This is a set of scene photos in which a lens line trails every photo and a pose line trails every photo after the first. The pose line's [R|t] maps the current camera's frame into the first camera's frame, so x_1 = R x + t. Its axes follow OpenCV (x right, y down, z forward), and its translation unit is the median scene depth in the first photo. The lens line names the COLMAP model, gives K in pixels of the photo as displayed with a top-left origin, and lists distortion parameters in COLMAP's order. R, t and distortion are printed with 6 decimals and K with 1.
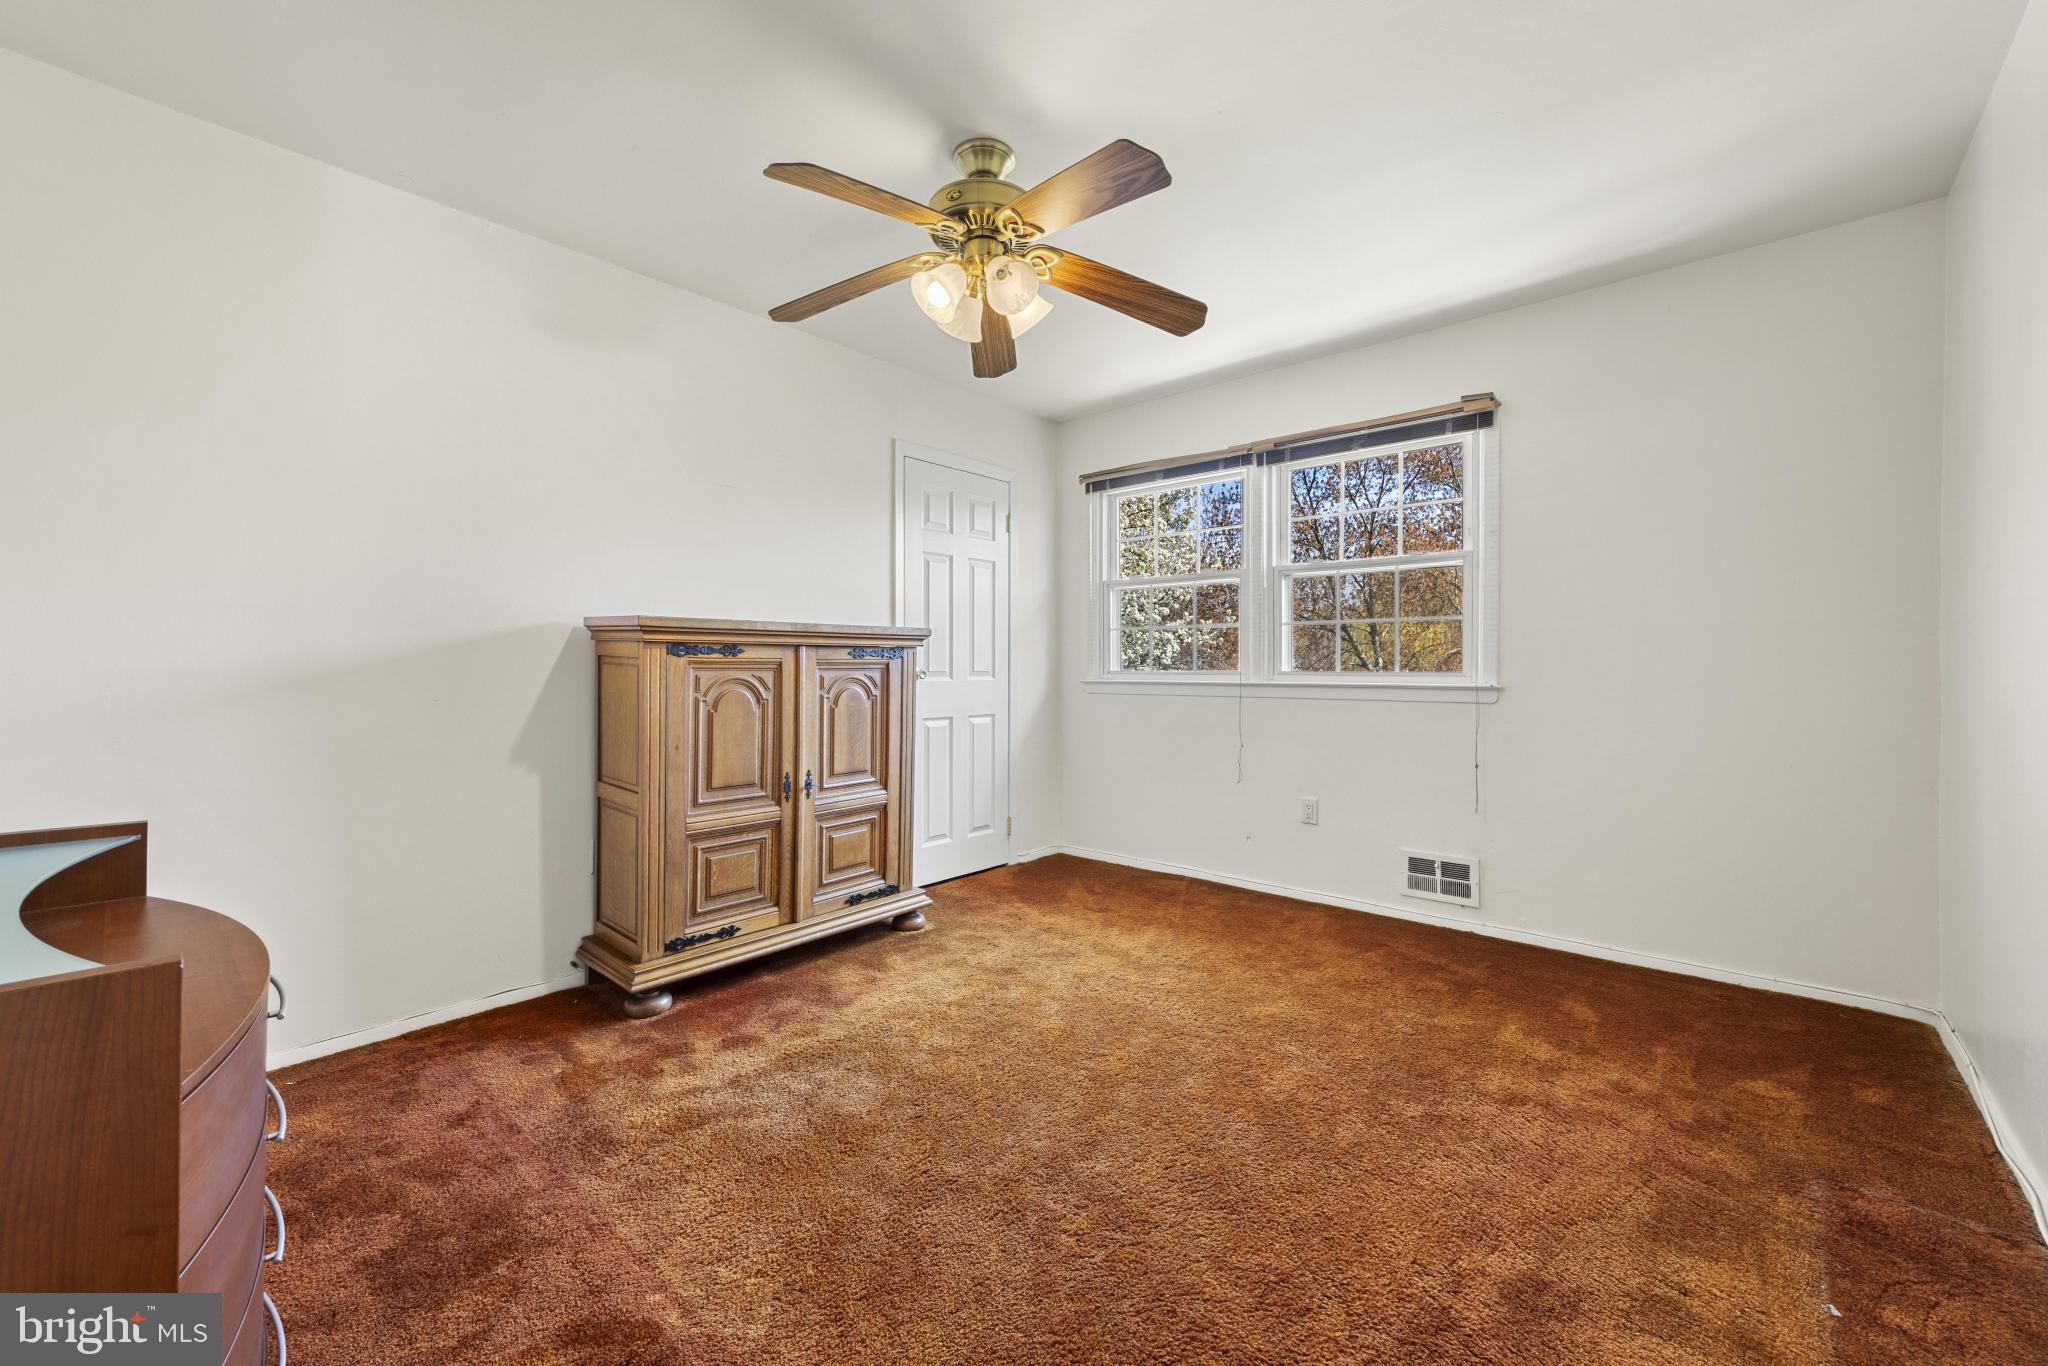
lens RADIAL K [[821.2, 0, 1031.7], [0, 821.2, 668.5], [0, 0, 1]] dist [0.000782, 0.000053]
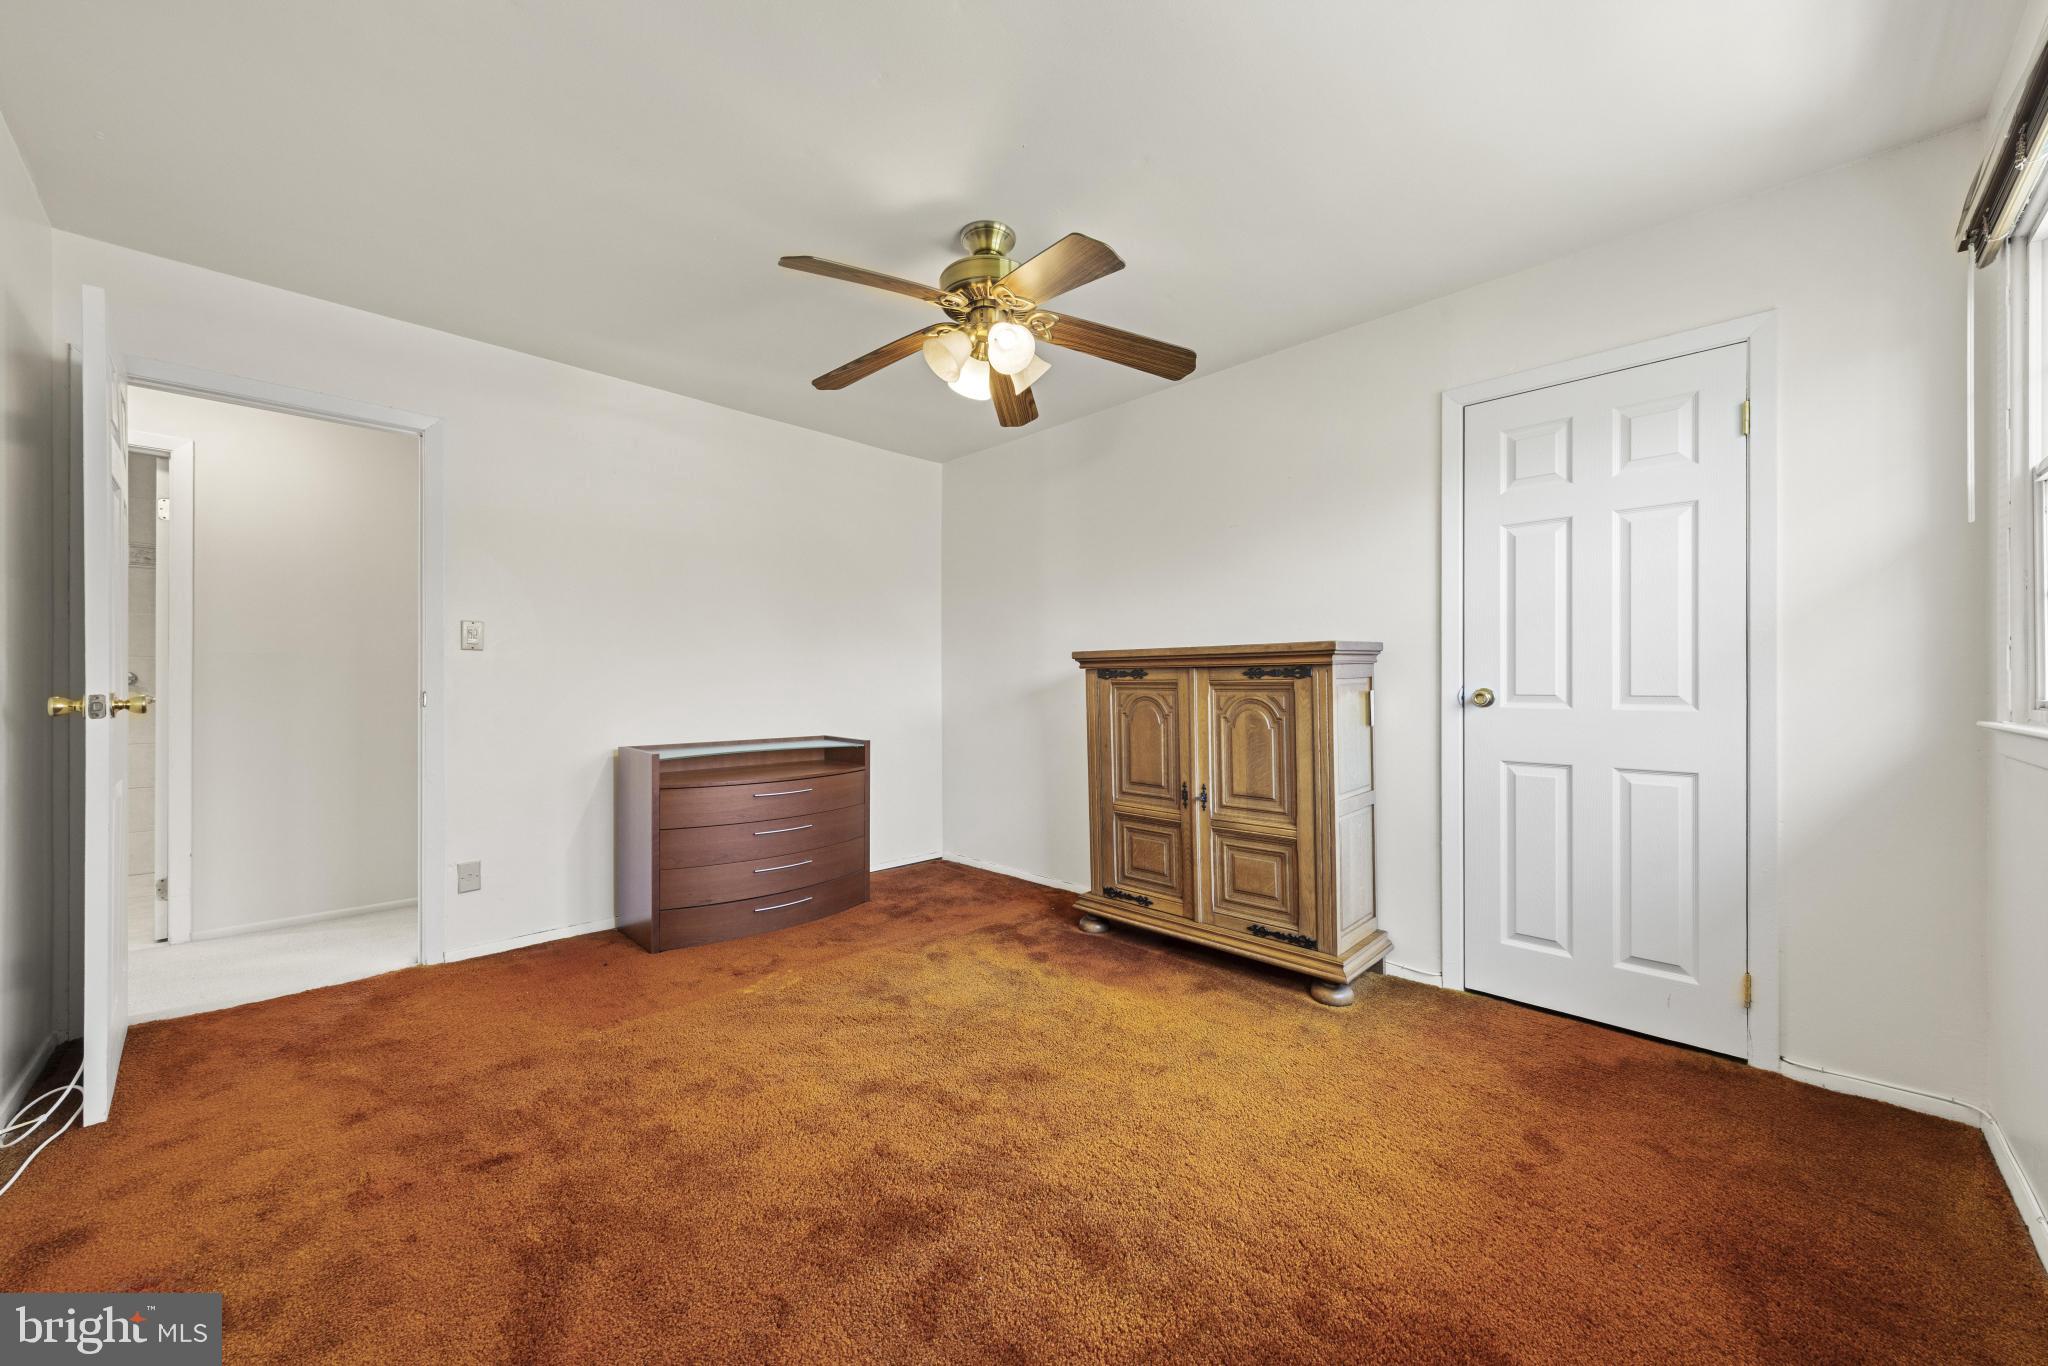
lens RADIAL K [[750.4, 0, 1025.1], [0, 750.4, 680.5], [0, 0, 1]] dist [0.000674, 0.000007]
pose [[-0.067138, -0.004957, -0.997731, 0.729668], [-0.004822, 0.999978, -0.004644, -0.005260], [0.997732, 0.004500, -0.067161, 0.846530]]
